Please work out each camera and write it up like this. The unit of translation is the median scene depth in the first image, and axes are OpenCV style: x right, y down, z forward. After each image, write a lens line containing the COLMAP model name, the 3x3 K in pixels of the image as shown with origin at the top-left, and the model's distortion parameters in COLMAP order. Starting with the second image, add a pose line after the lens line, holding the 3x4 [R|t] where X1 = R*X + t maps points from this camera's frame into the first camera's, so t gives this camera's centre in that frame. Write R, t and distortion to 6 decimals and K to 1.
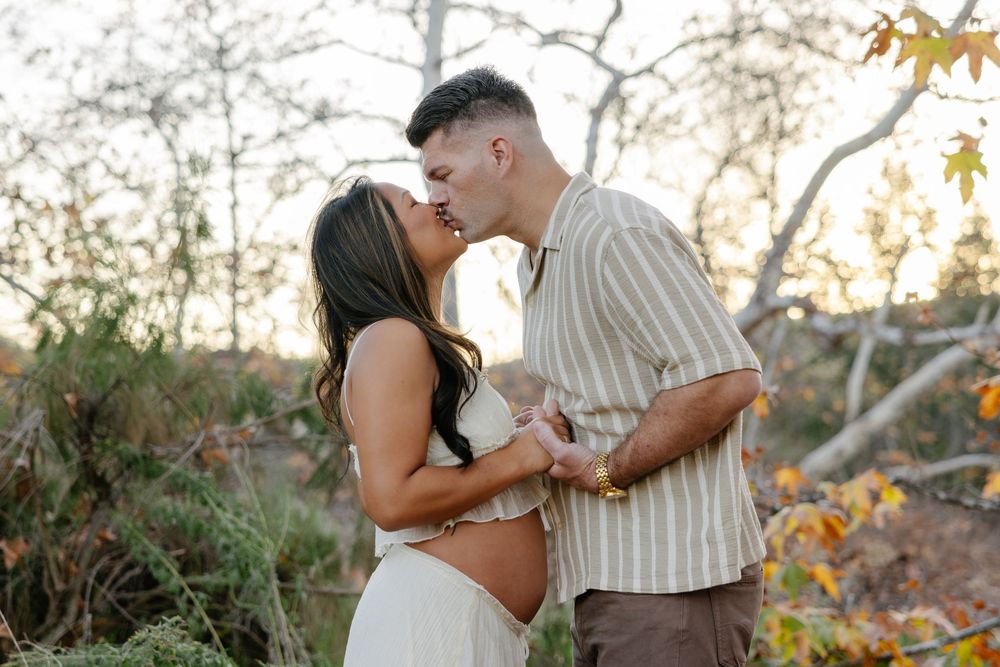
lens RADIAL K [[2913.9, 0, 500.0], [0, 2913.9, 333.5], [0, 0, 1]] dist [0.079756, 1.983856]
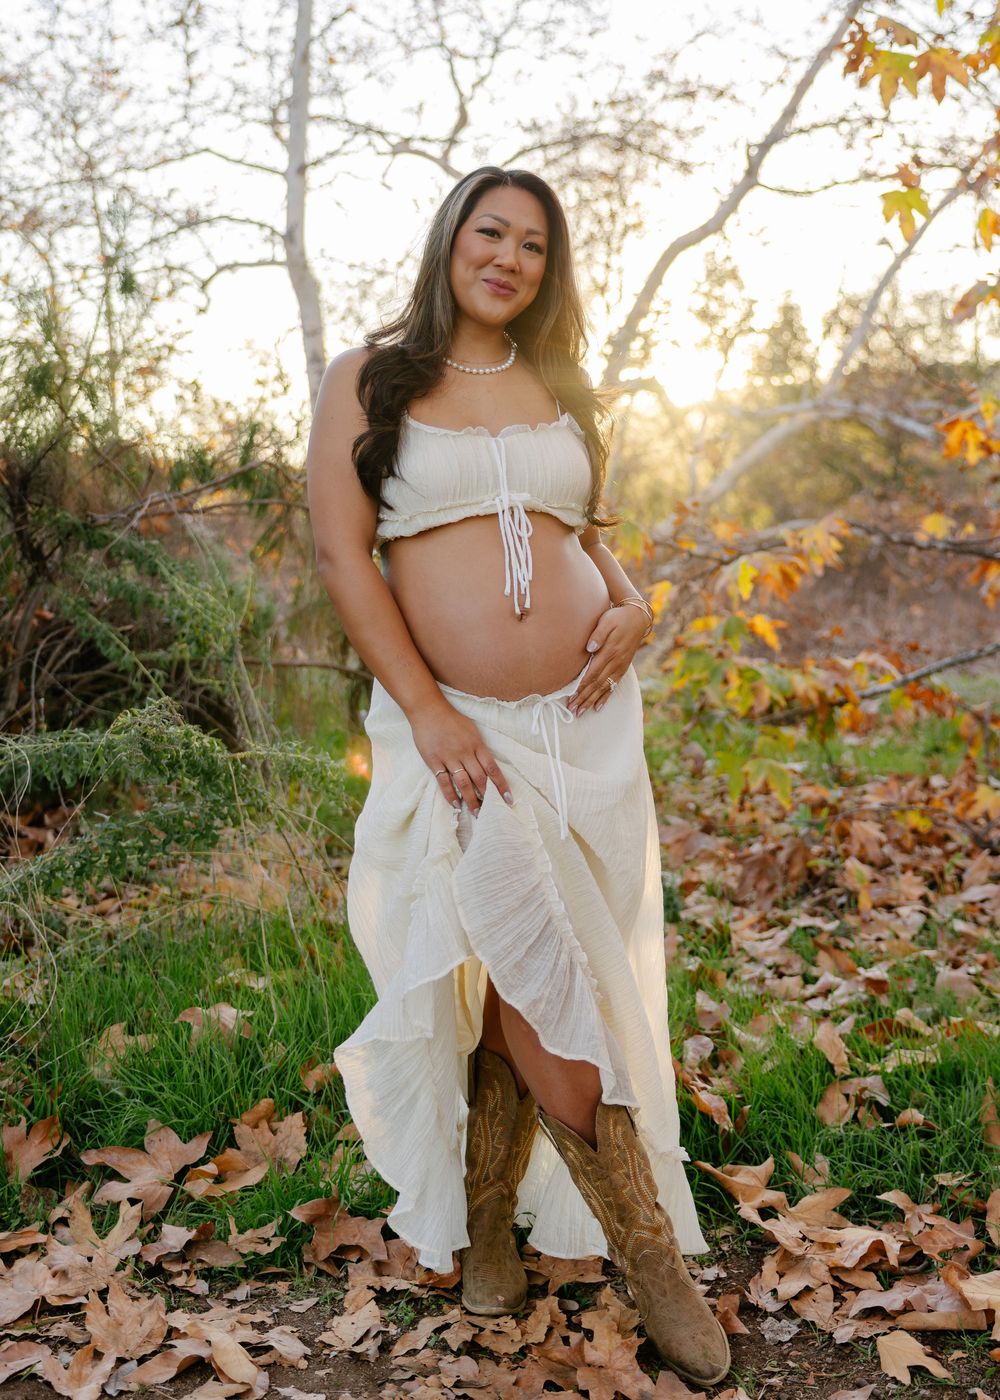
lens RADIAL K [[2064.9, 0, 500.0], [0, 2064.9, 700.0], [0, 0, 1]] dist [-0.004836, -0.099287]
pose [[0.990824, -0.049306, 0.125841, -0.074344], [0.036319, 0.993968, 0.103481, 0.033397], [-0.130185, -0.097961, 0.986639, 0.327342]]
